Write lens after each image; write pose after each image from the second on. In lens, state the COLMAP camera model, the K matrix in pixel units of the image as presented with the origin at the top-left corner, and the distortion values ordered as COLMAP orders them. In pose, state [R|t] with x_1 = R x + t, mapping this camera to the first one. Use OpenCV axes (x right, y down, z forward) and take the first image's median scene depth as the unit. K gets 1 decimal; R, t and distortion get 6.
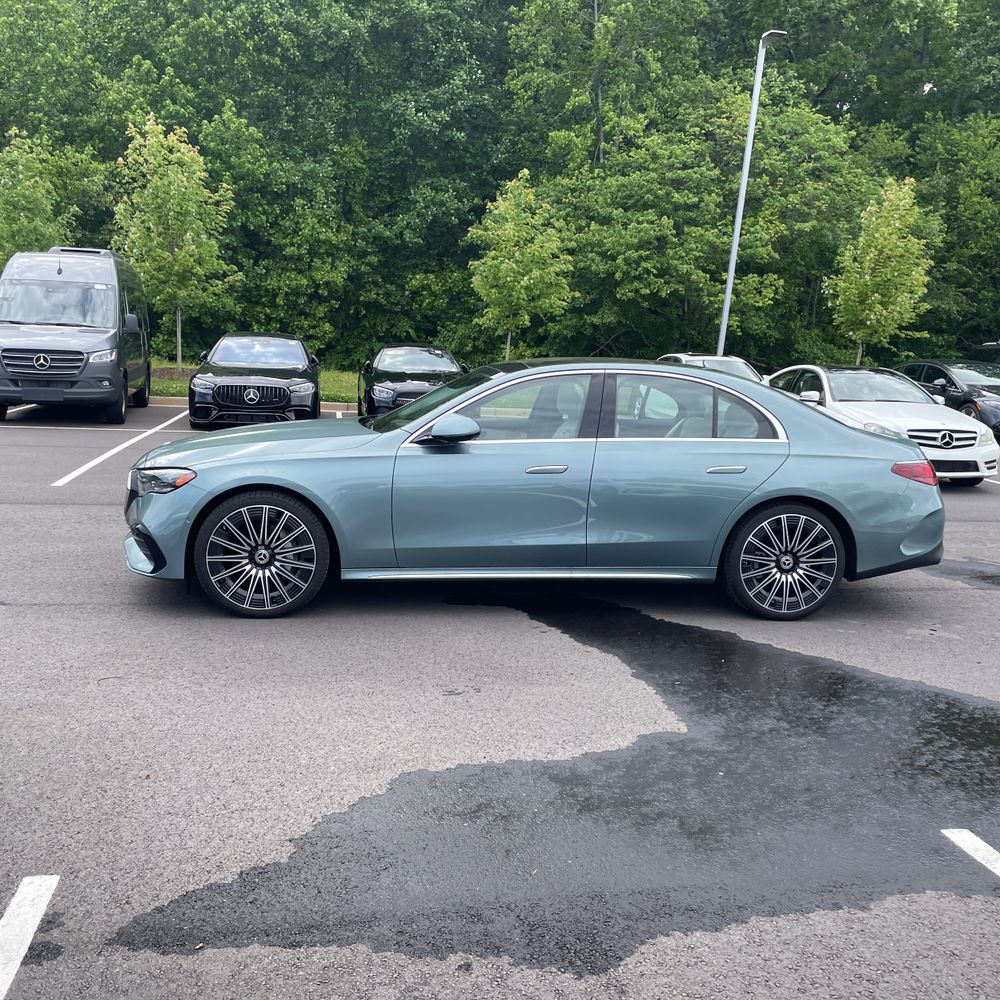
lens RADIAL K [[1020.2, 0, 504.2], [0, 1020.2, 498.3], [0, 0, 1]] dist [0.027201, 0.000000]
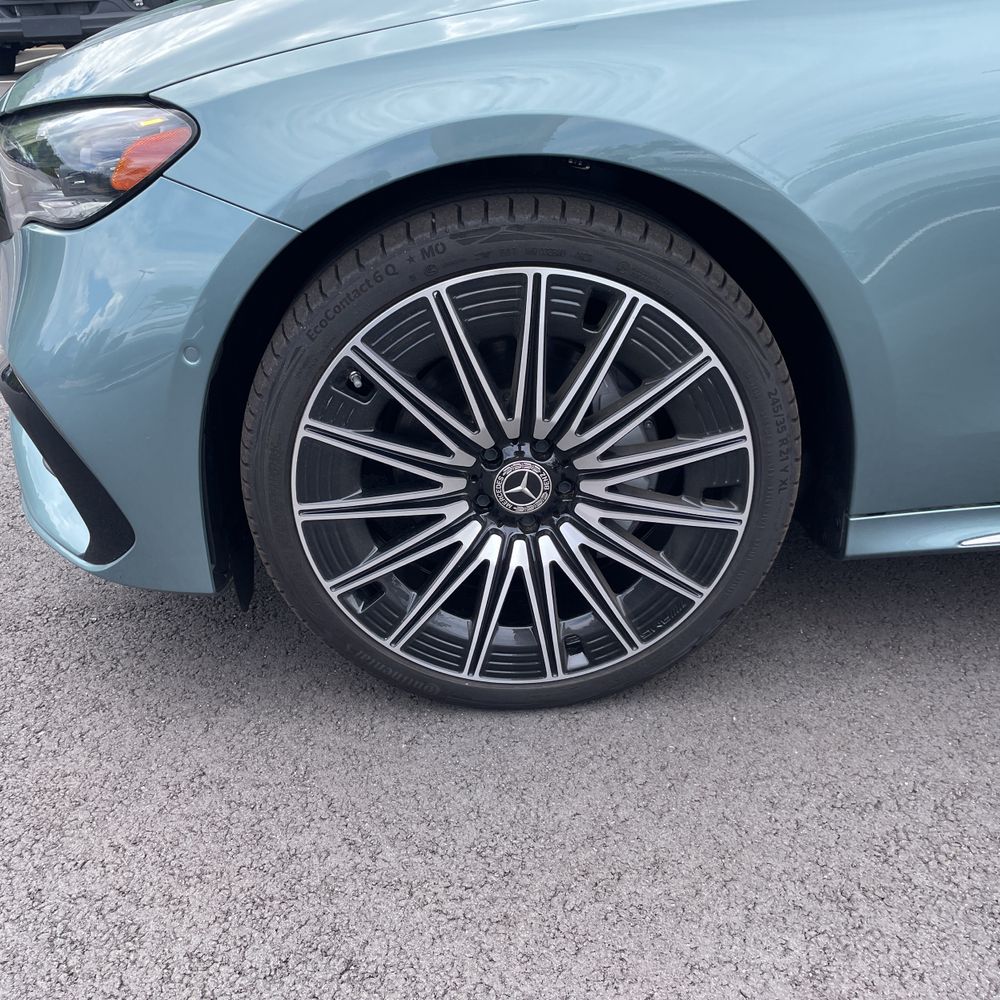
lens RADIAL K [[1020.2, 0, 499.5], [0, 1020.2, 495.4], [0, 0, 1]] dist [0.027201, 0.000000]
pose [[0.991819, -0.015369, -0.126727, -0.051432], [0.054477, 0.948749, 0.311300, -0.003402], [0.115448, -0.315657, 0.941824, 0.188213]]
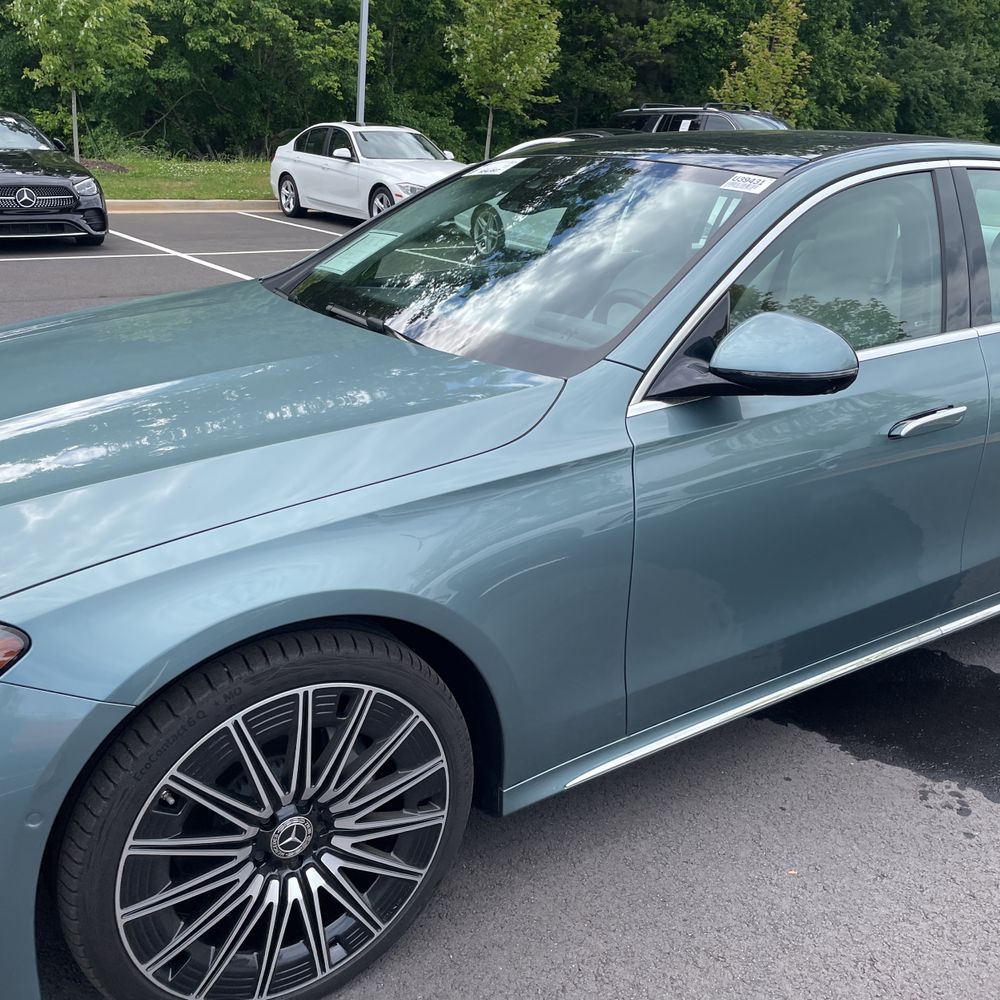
lens RADIAL K [[1020.2, 0, 492.6], [0, 1020.2, 498.6], [0, 0, 1]] dist [0.027201, 0.000000]
pose [[0.902622, -0.153509, 0.402130, -0.070215], [0.065703, 0.972432, 0.223738, -0.025413], [-0.425390, -0.175530, 0.887825, 0.174497]]
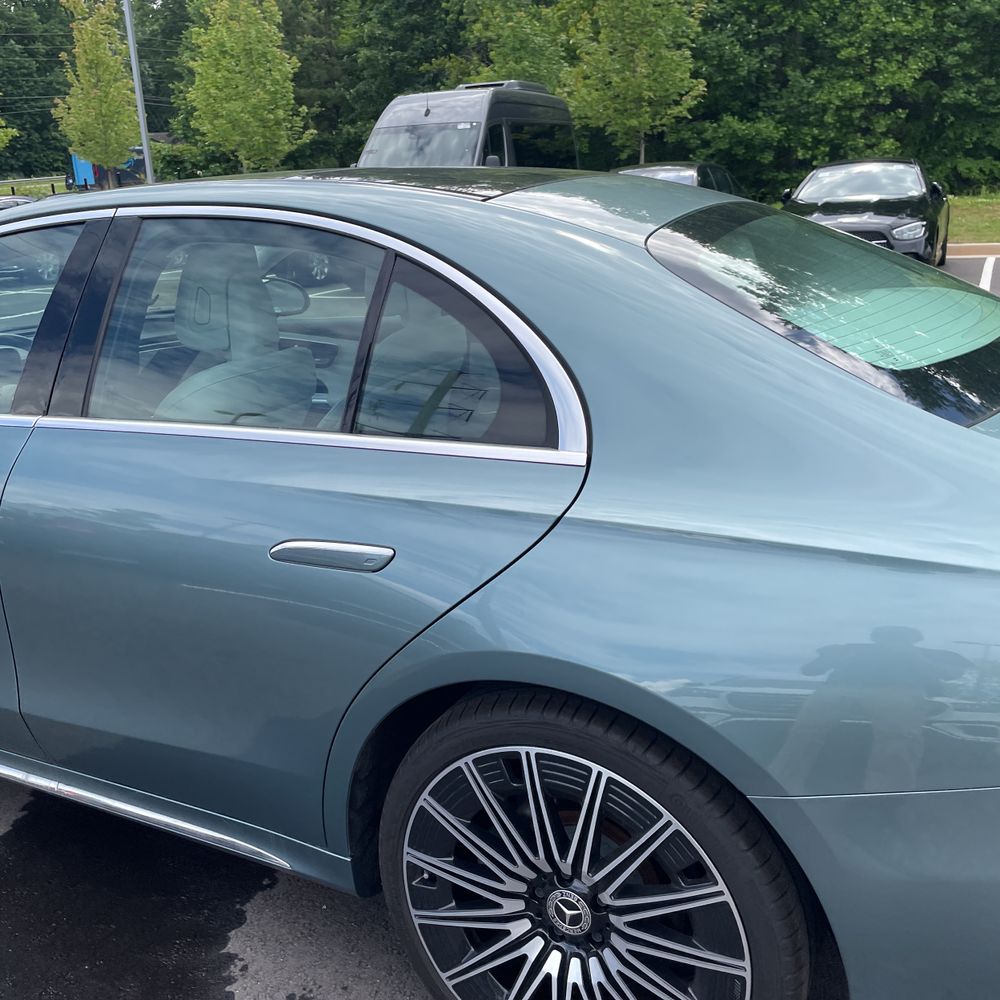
lens RADIAL K [[1020.2, 0, 513.7], [0, 1020.2, 473.2], [0, 0, 1]] dist [0.027201, 0.000000]
pose [[0.814138, 0.085292, -0.574373, 0.106593], [-0.009470, 0.990972, 0.133733, -0.022345], [0.580594, -0.103438, 0.807596, 0.205870]]
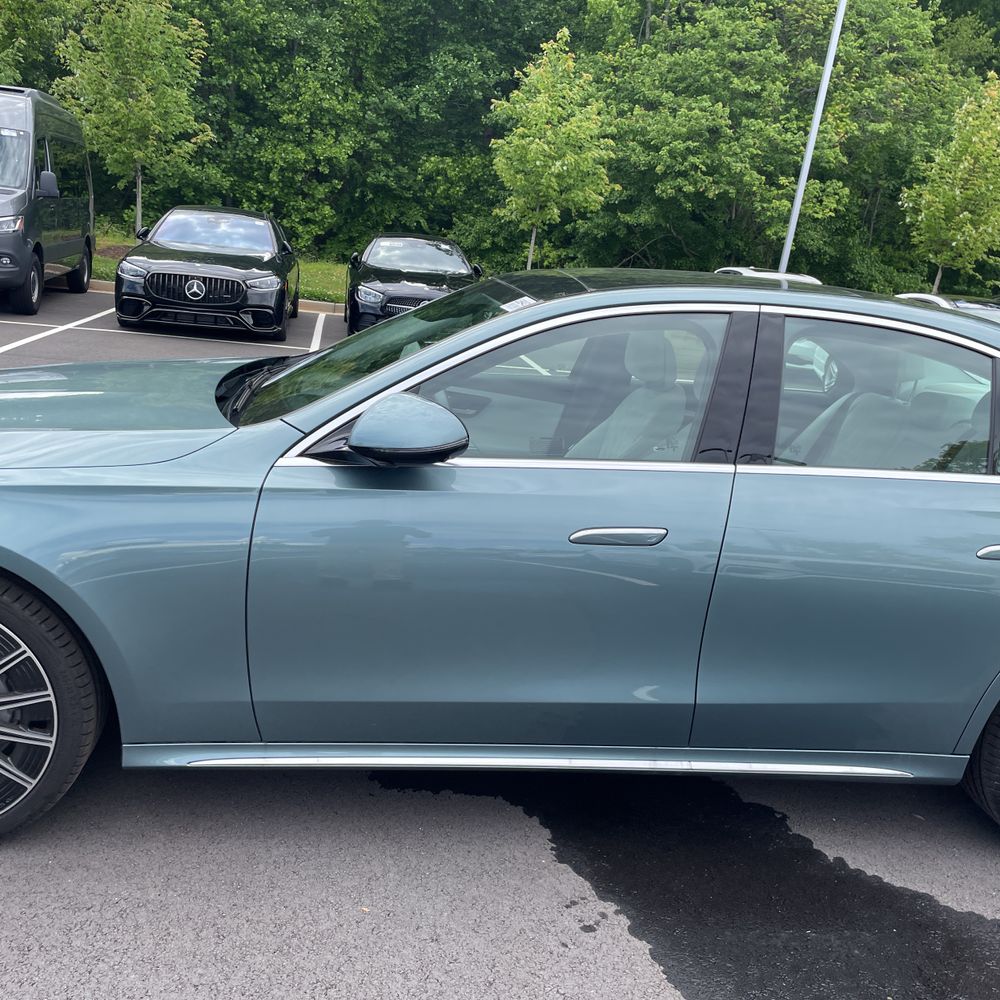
lens RADIAL K [[1020.2, 0, 515.4], [0, 1020.2, 493.5], [0, 0, 1]] dist [0.027201, 0.000000]
pose [[0.998078, 0.061723, 0.005494, -0.001237], [-0.061967, 0.994069, 0.089365, -0.020335], [0.000055, -0.089533, 0.995984, 0.142809]]
